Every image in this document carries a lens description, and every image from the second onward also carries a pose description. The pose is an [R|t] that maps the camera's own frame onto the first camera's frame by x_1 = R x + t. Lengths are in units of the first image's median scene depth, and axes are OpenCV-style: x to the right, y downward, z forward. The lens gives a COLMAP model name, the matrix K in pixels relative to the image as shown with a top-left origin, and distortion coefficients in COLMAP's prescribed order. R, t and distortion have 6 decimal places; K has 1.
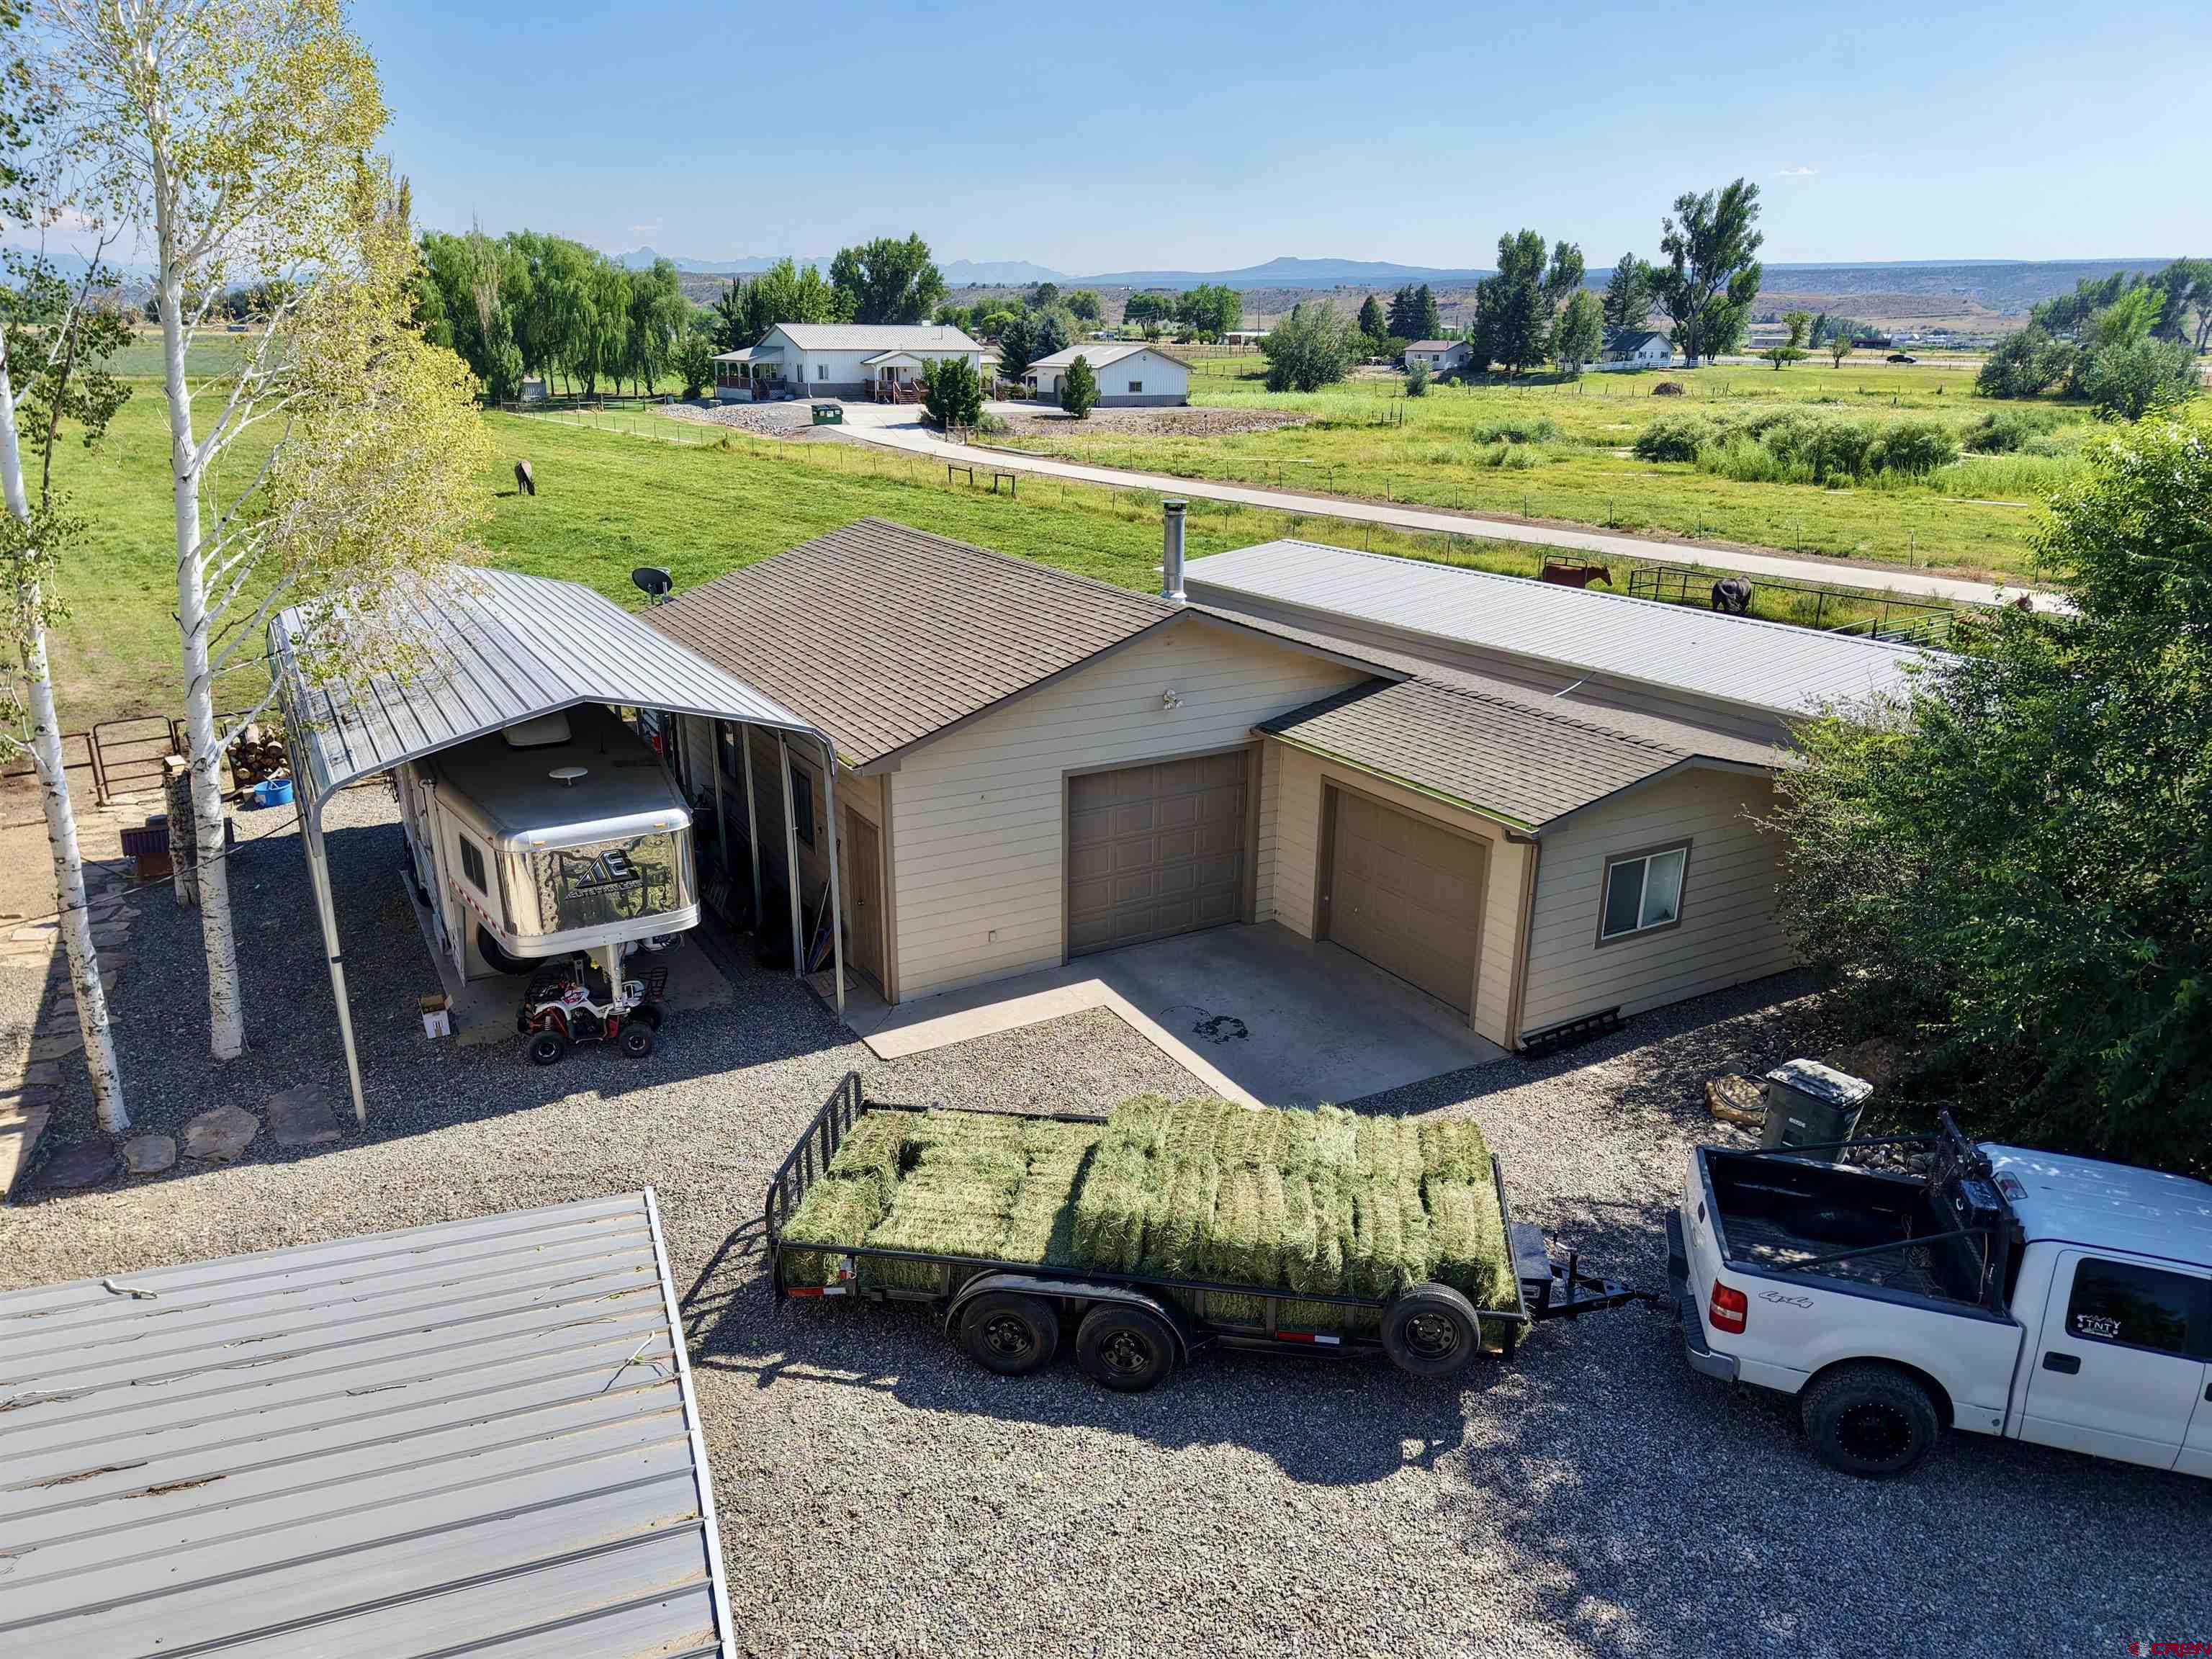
lens RADIAL K [[1468.7, 0, 1106.0], [0, 1468.7, 829.5], [0, 0, 1]] dist [0.065197, -0.074420]
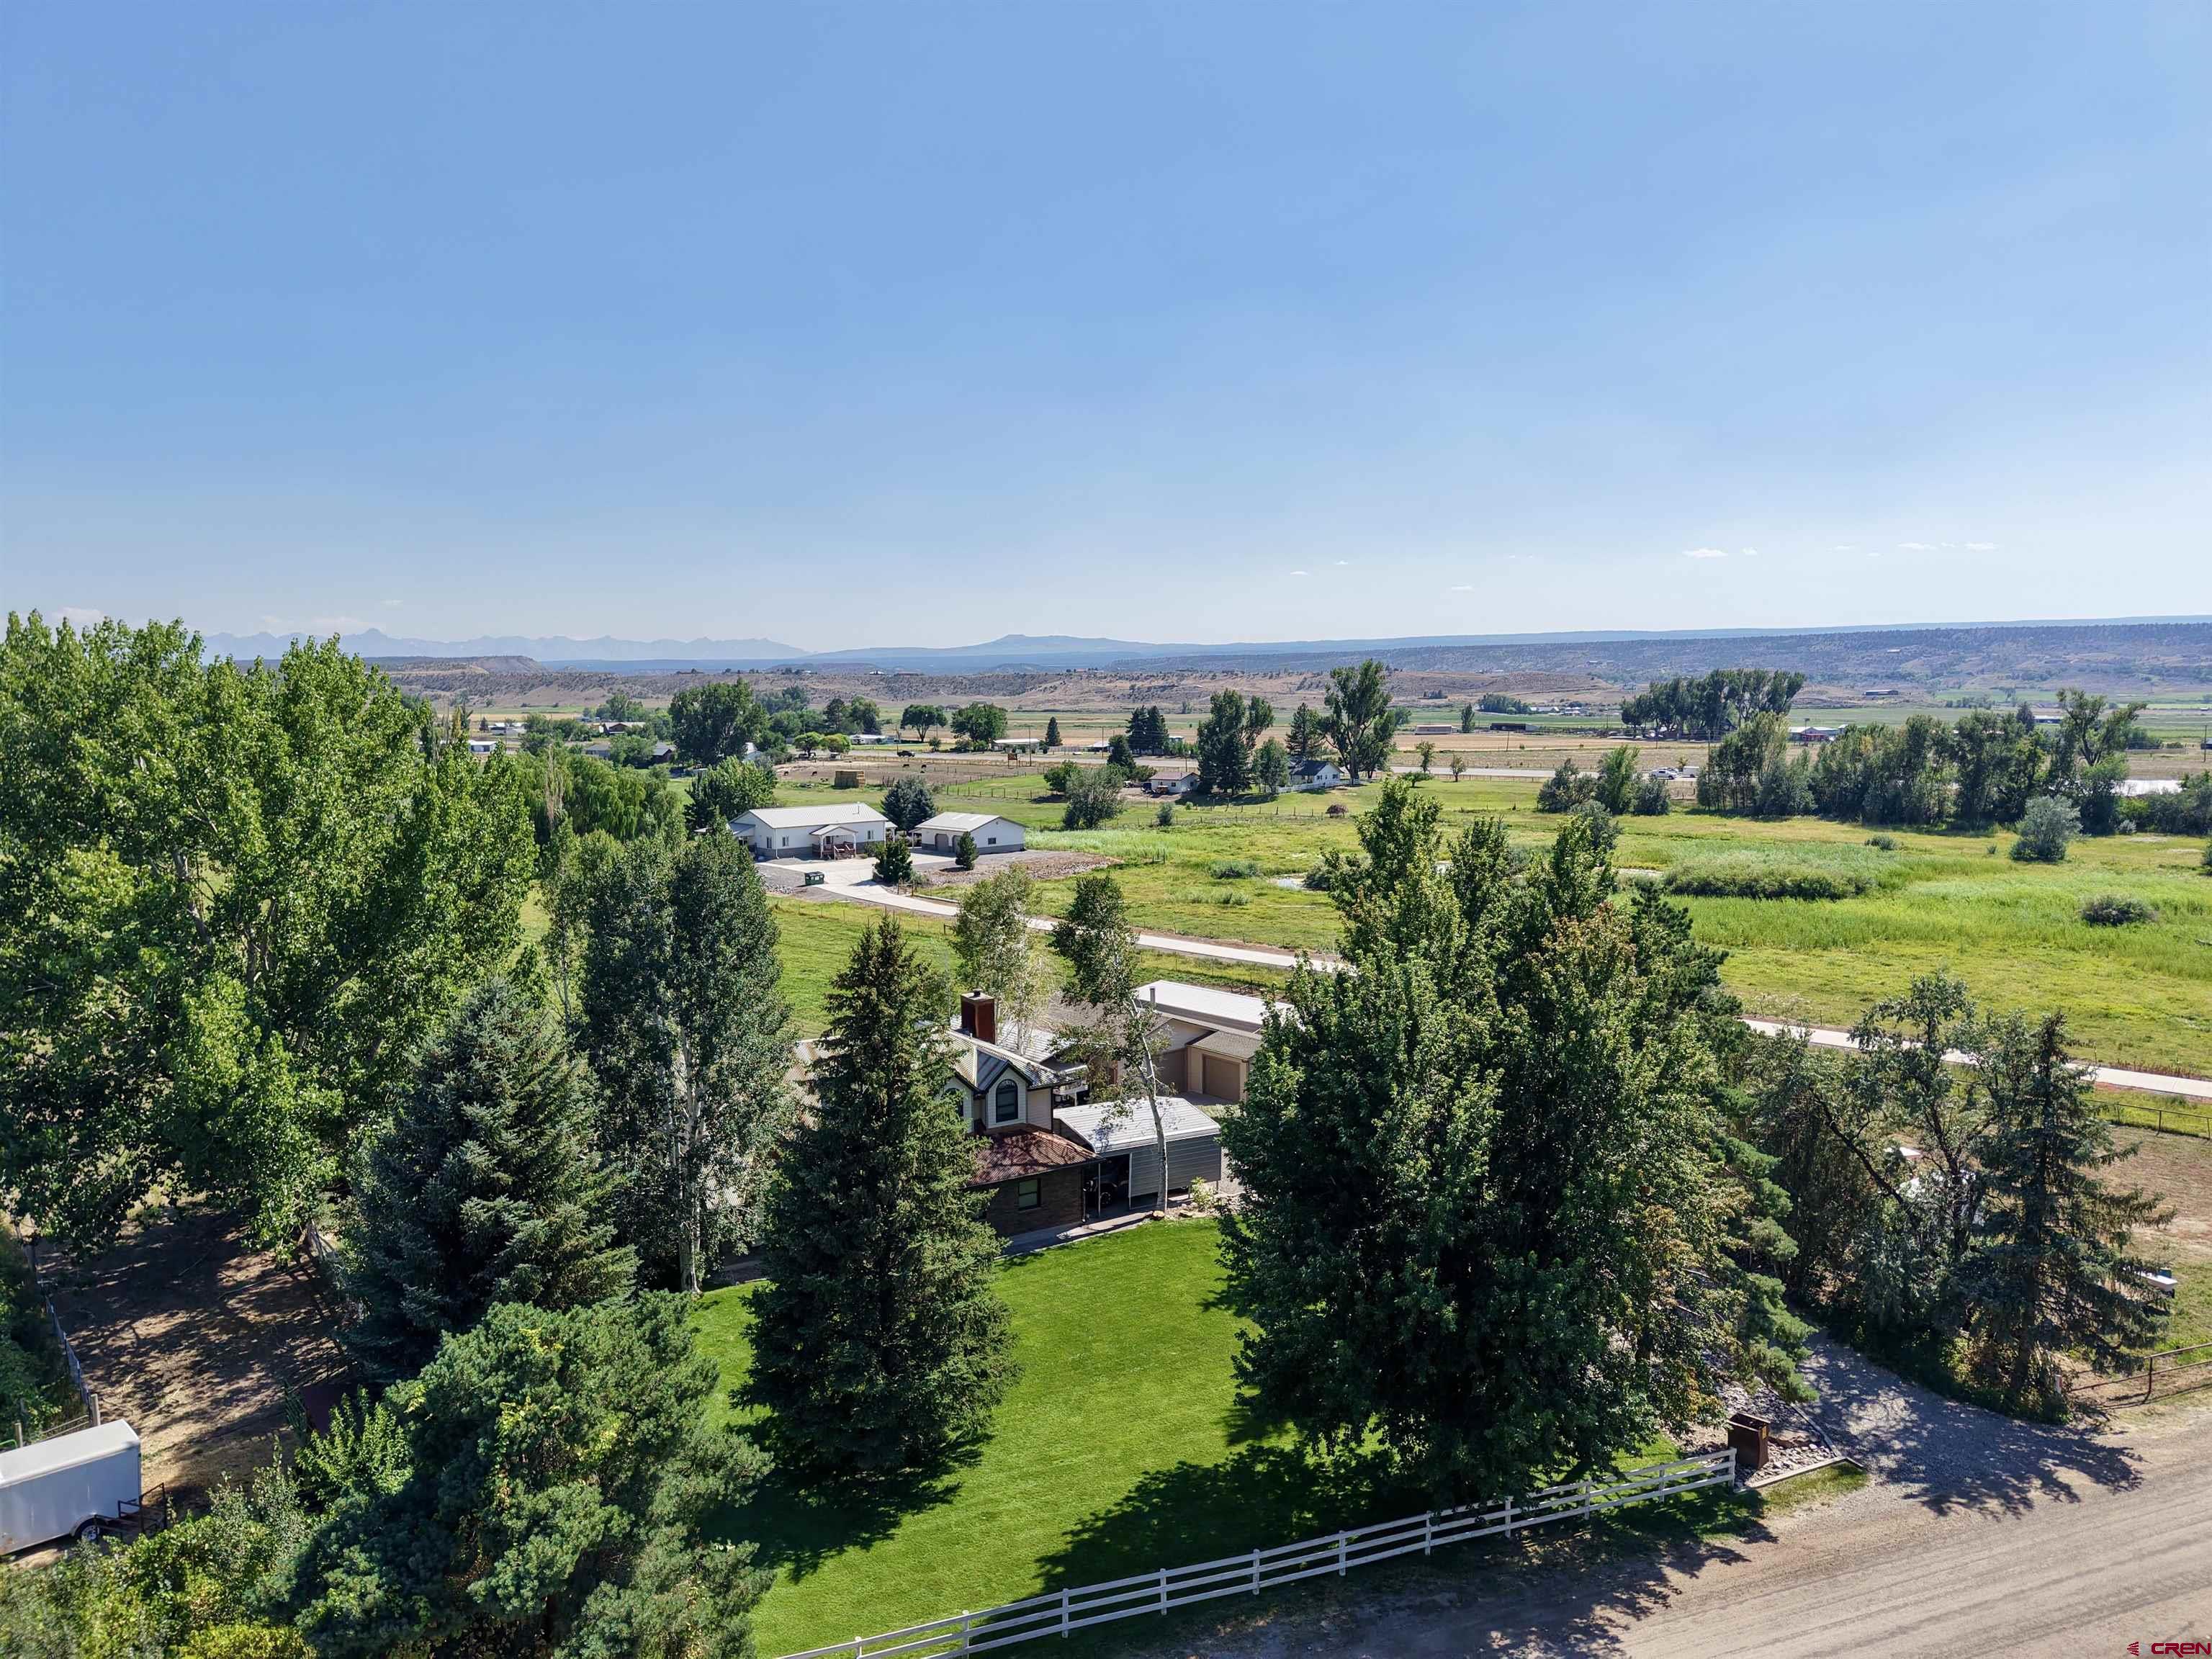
lens RADIAL K [[1468.7, 0, 1106.0], [0, 1468.7, 829.5], [0, 0, 1]] dist [0.065197, -0.074420]
pose [[0.984703, -0.030536, 0.171544, -0.194554], [0.069820, 0.971176, -0.227909, 0.065856], [-0.159640, 0.236400, 0.958452, -0.746438]]
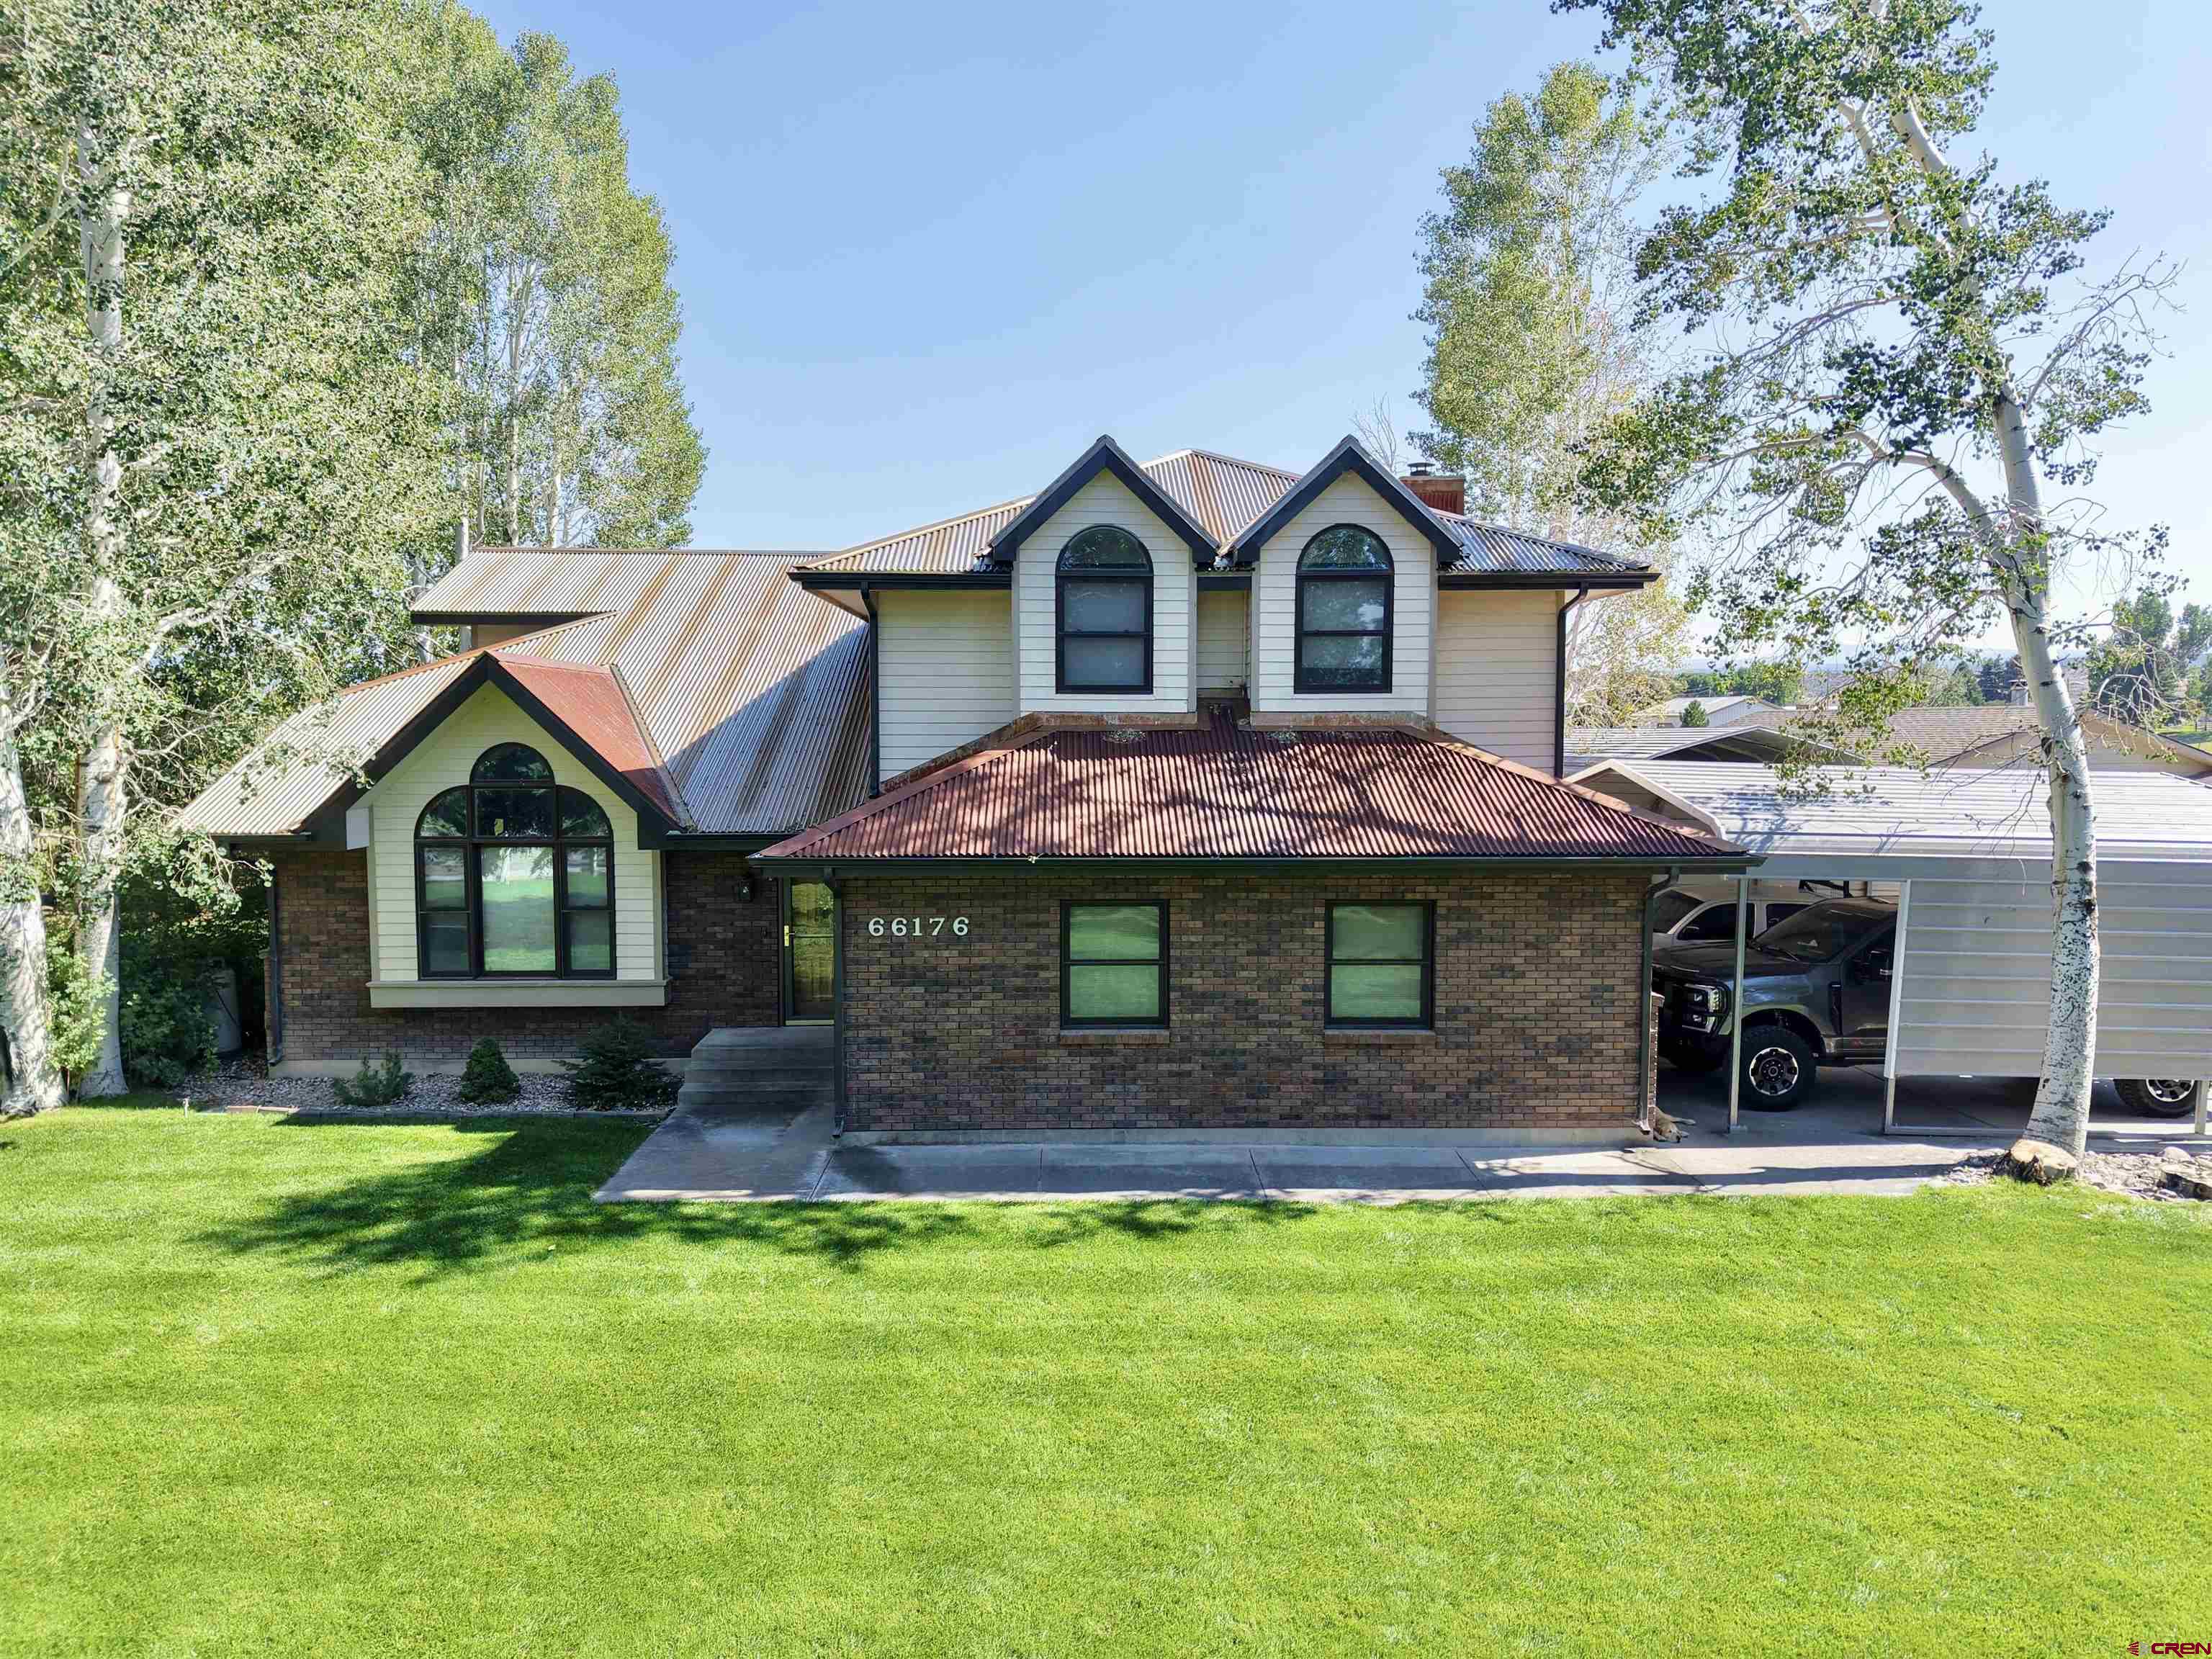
lens RADIAL K [[1468.7, 0, 1106.0], [0, 1468.7, 829.5], [0, 0, 1]] dist [0.065197, -0.074420]
pose [[0.944695, 0.013536, -0.327670, -0.088569], [-0.092694, 0.969427, -0.227199, 0.097149], [0.314577, 0.245007, 0.917068, -0.172451]]
